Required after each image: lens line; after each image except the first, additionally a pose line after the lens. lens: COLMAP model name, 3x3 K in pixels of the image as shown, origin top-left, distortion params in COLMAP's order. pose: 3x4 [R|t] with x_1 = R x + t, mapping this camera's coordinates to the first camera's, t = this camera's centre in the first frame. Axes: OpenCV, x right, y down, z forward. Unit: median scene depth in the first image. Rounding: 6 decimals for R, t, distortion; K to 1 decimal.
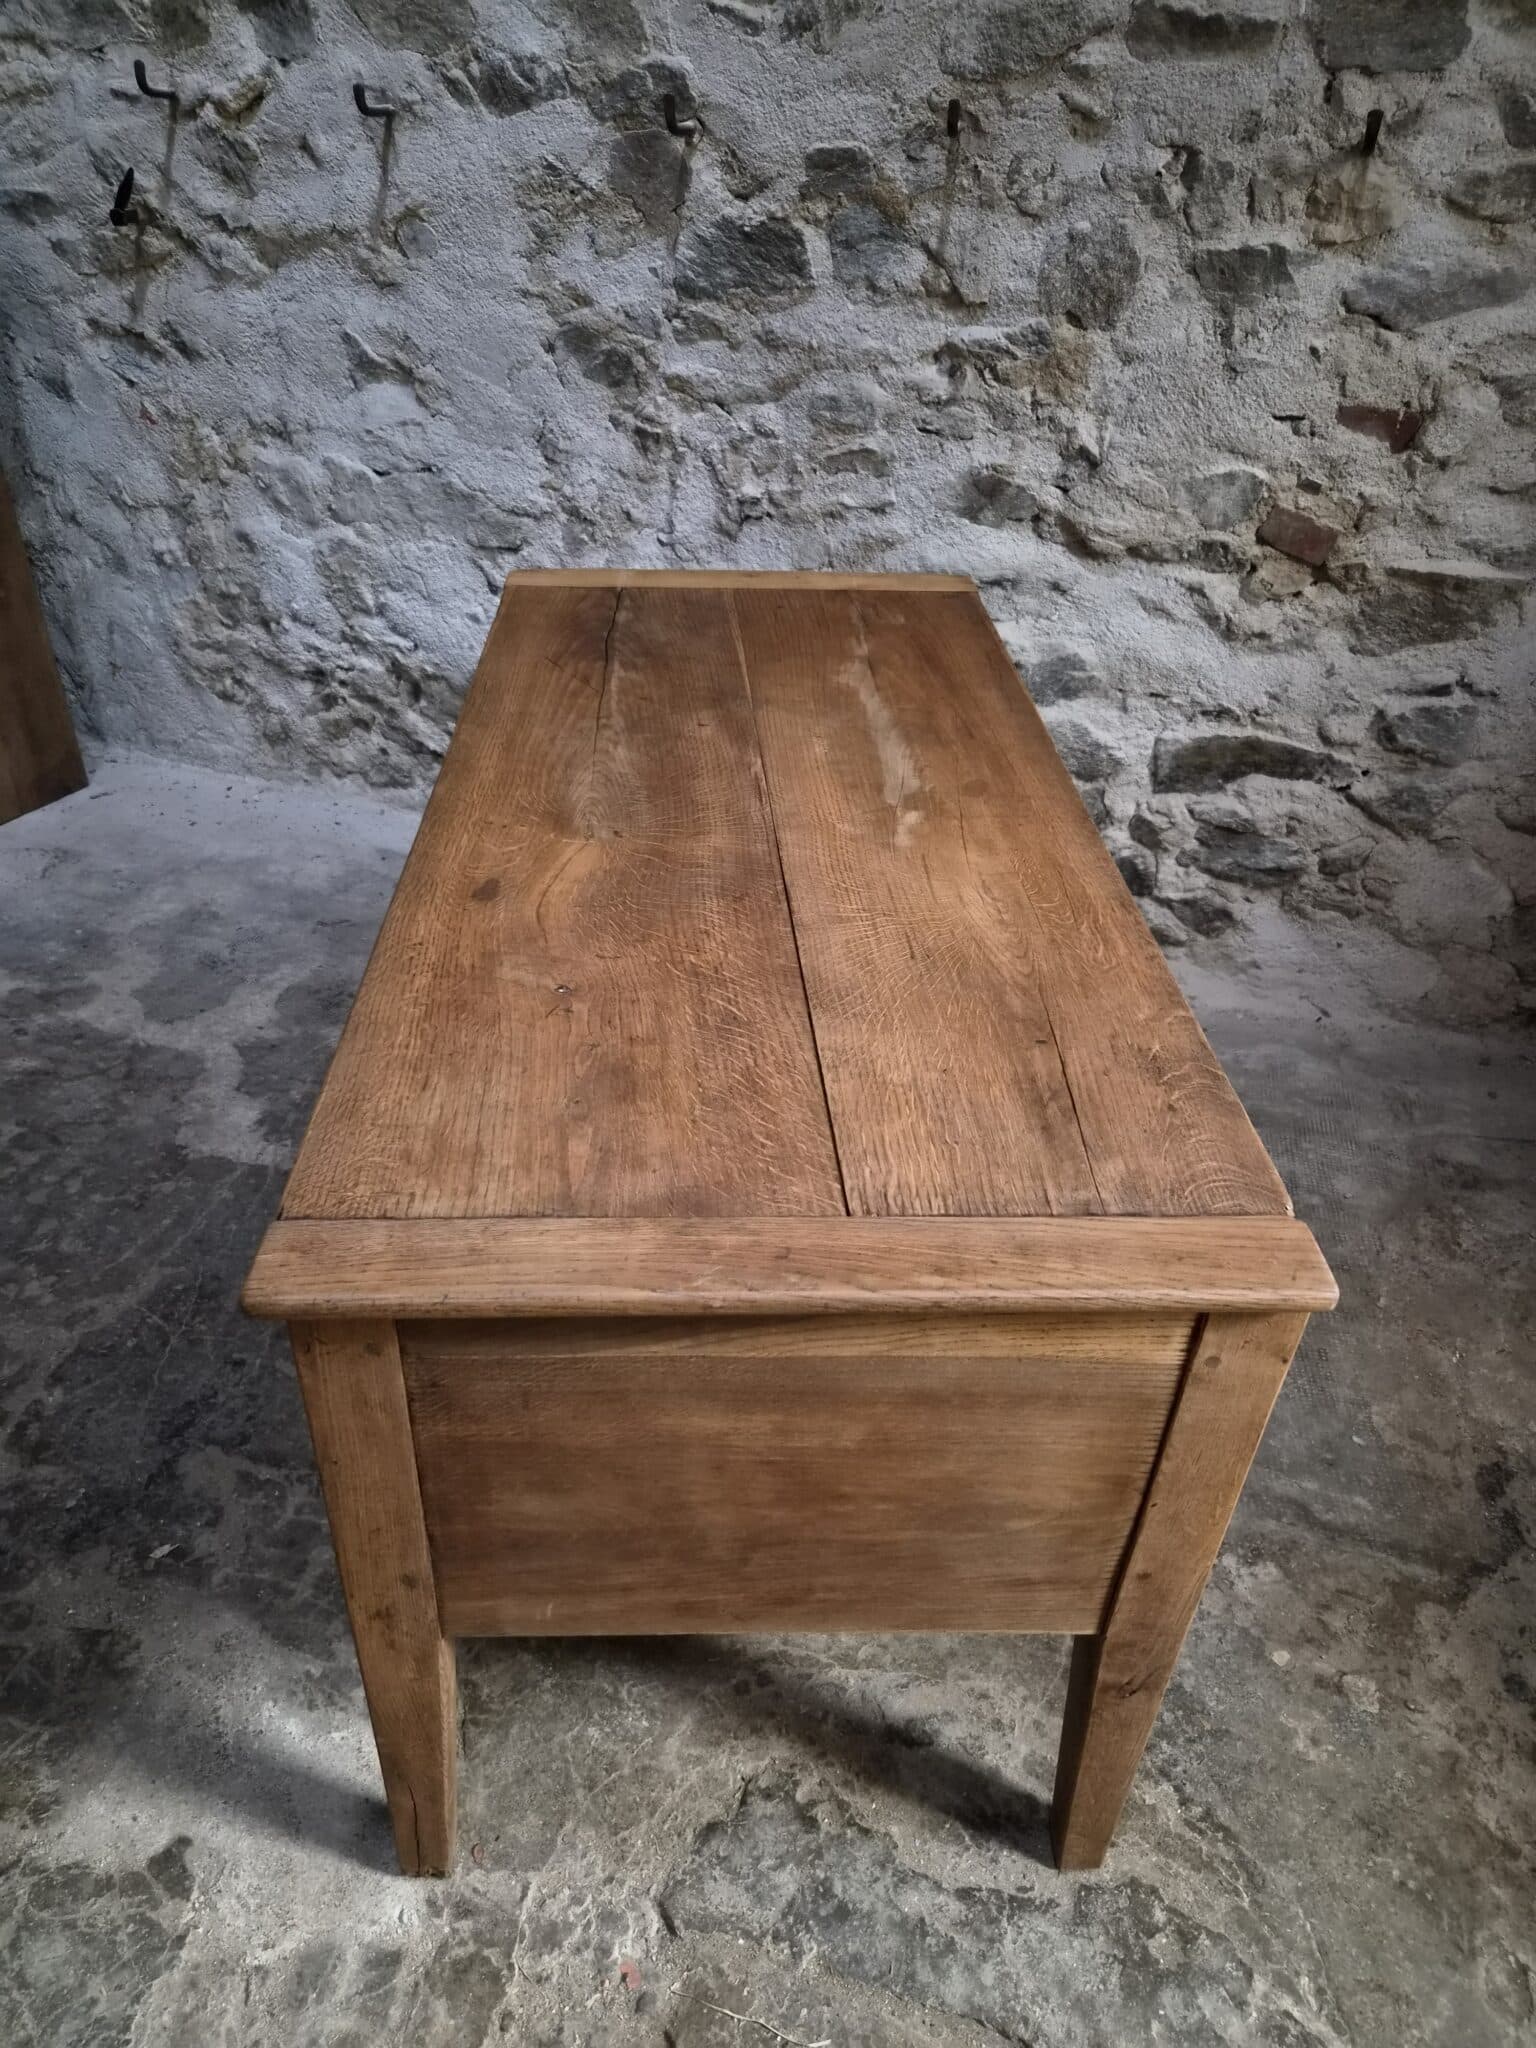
lens RADIAL K [[1371.5, 0, 753.1], [0, 1371.5, 1031.2], [0, 0, 1]] dist [0.060642, -0.044894]
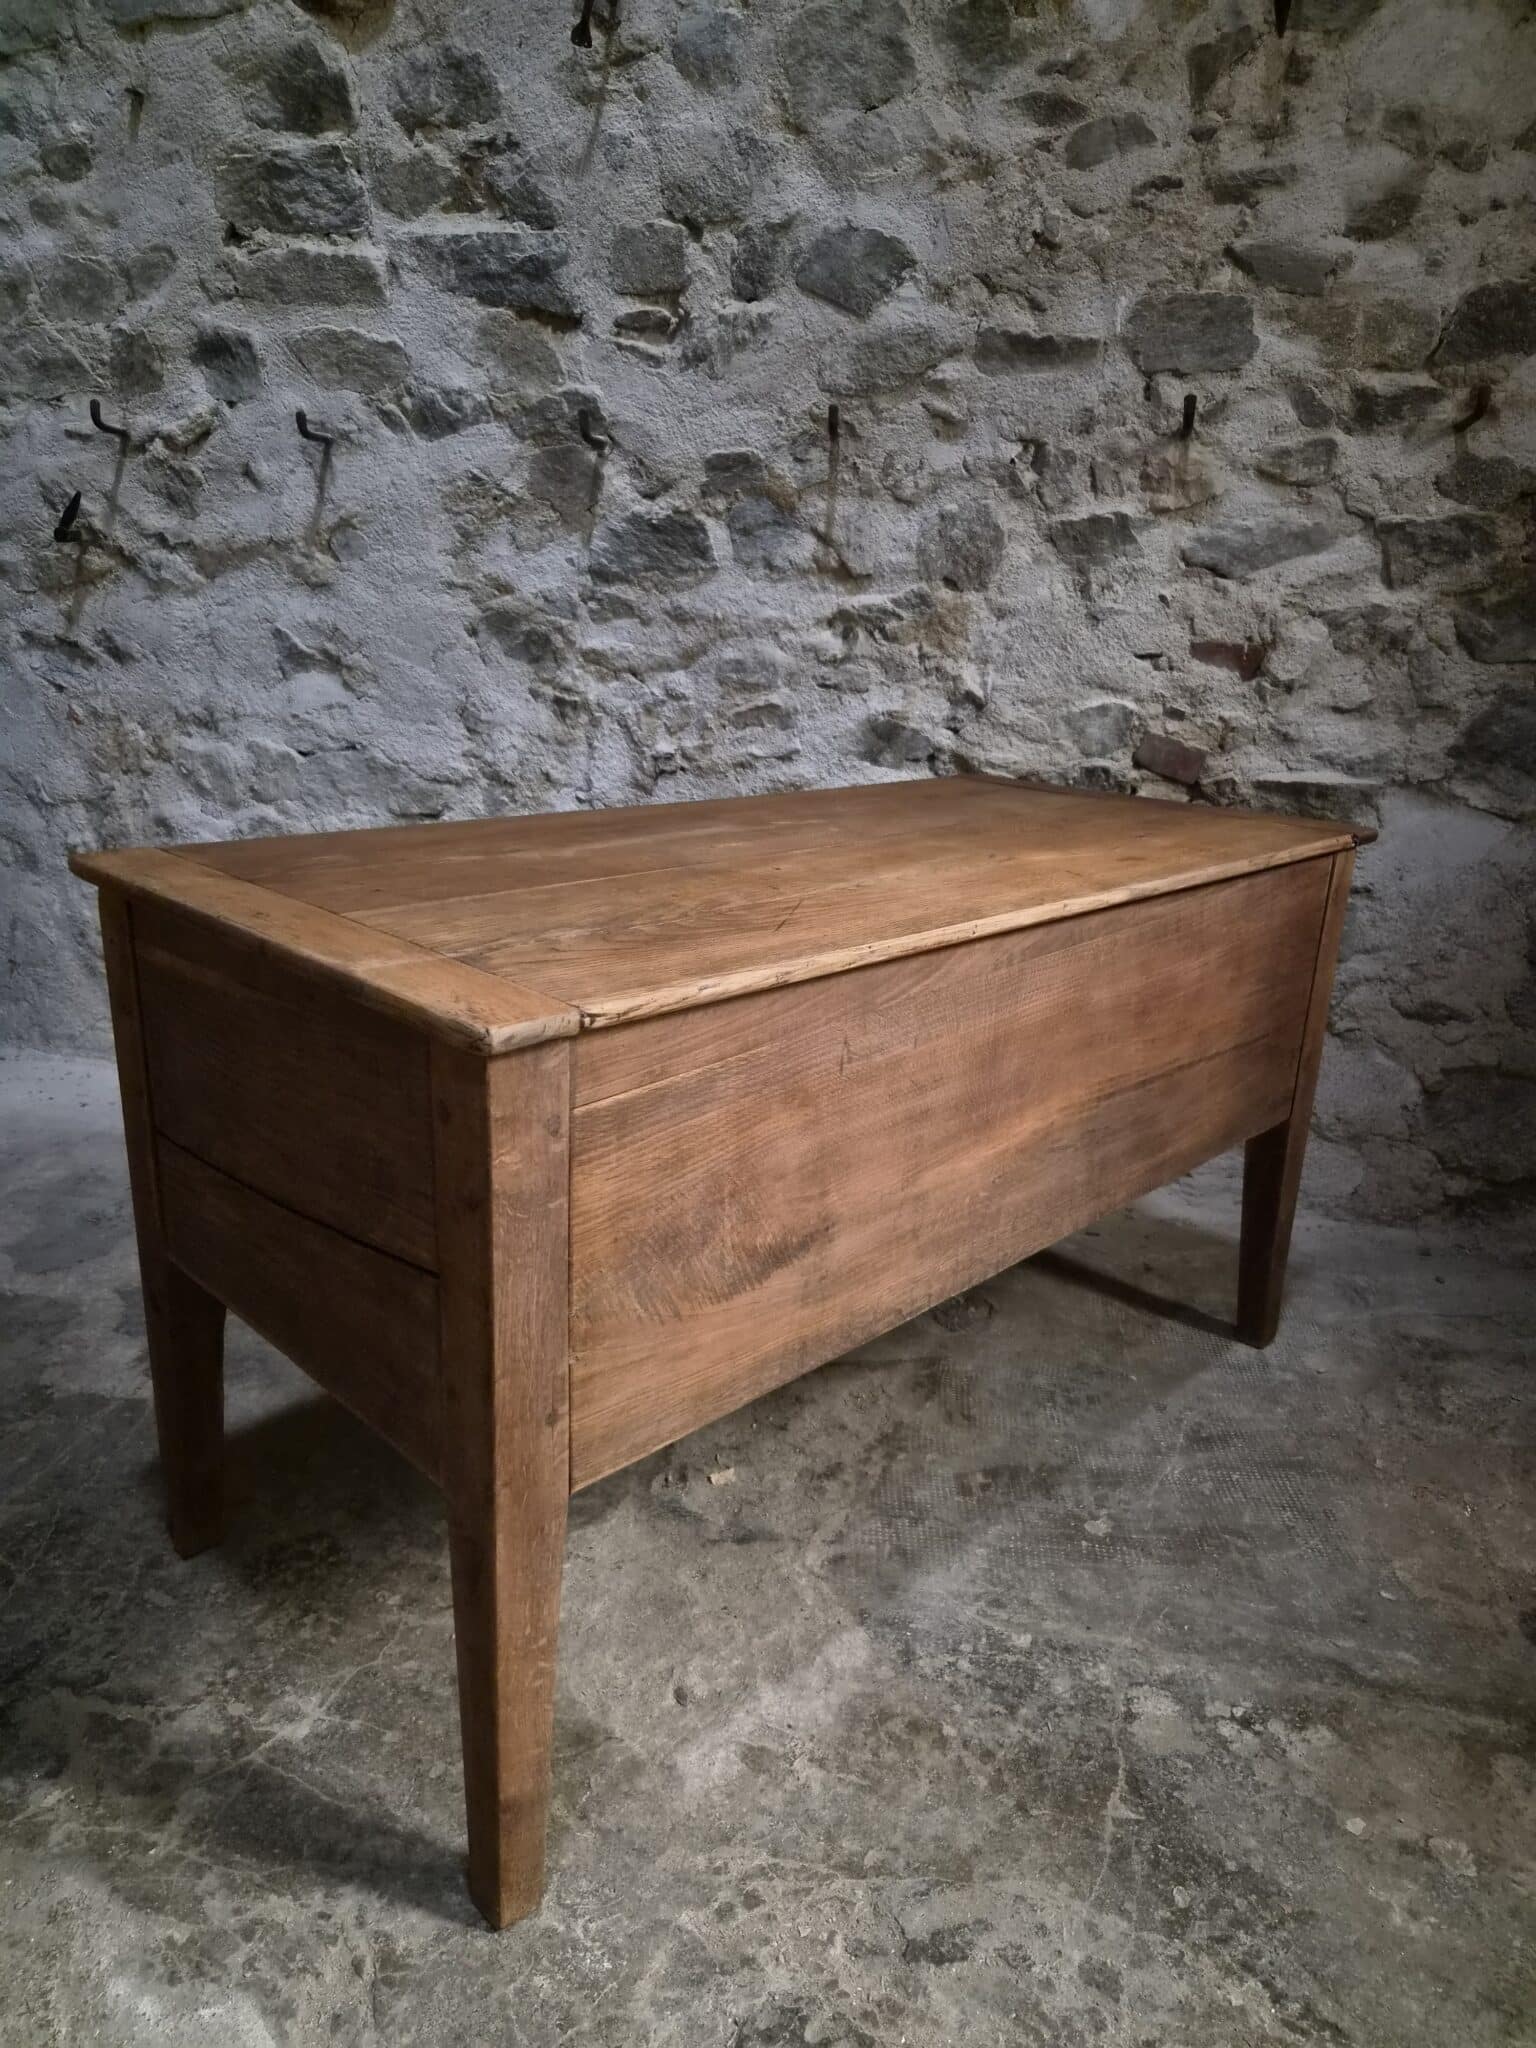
lens RADIAL K [[1368.2, 0, 775.5], [0, 1368.2, 1040.7], [0, 0, 1]] dist [0.067965, -0.052689]
pose [[0.995095, -0.032719, 0.093352, -0.024860], [0.057929, 0.957712, -0.281838, 0.140870], [-0.080183, 0.285863, 0.954910, 0.051695]]
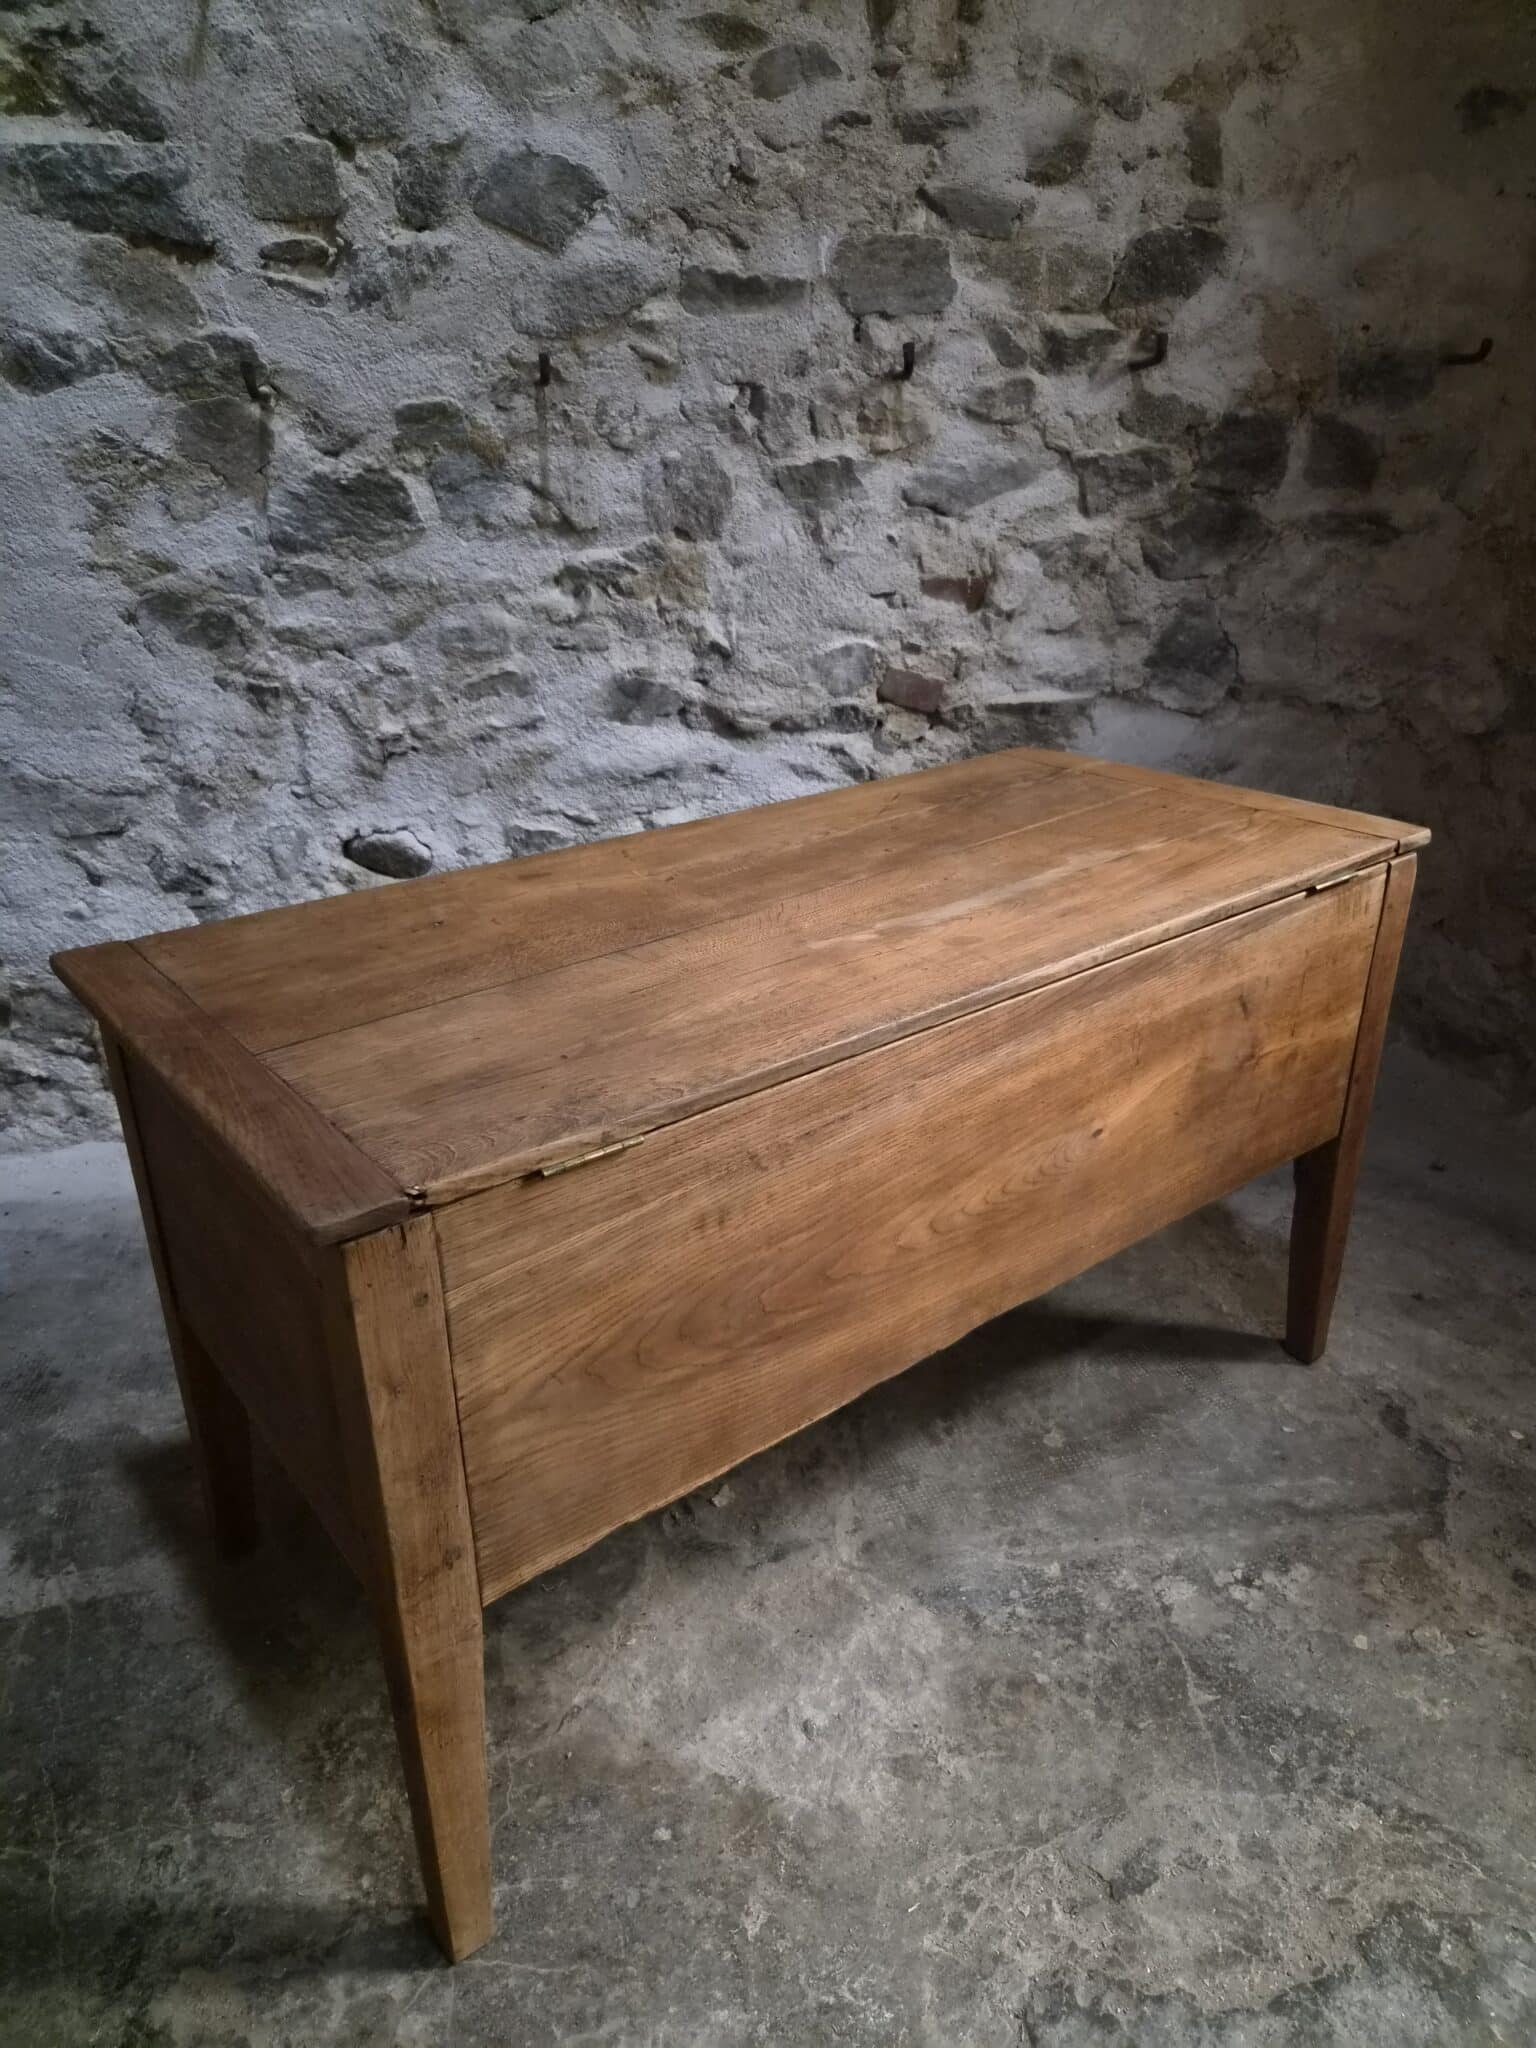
lens RADIAL K [[1372.5, 0, 784.2], [0, 1372.5, 1019.8], [0, 0, 1]] dist [0.060202, -0.046153]
pose [[0.885685, -0.232605, 0.401817, -0.213872], [0.298729, 0.948015, -0.109670, -0.006393], [-0.355419, 0.217167, 0.909129, 0.064414]]
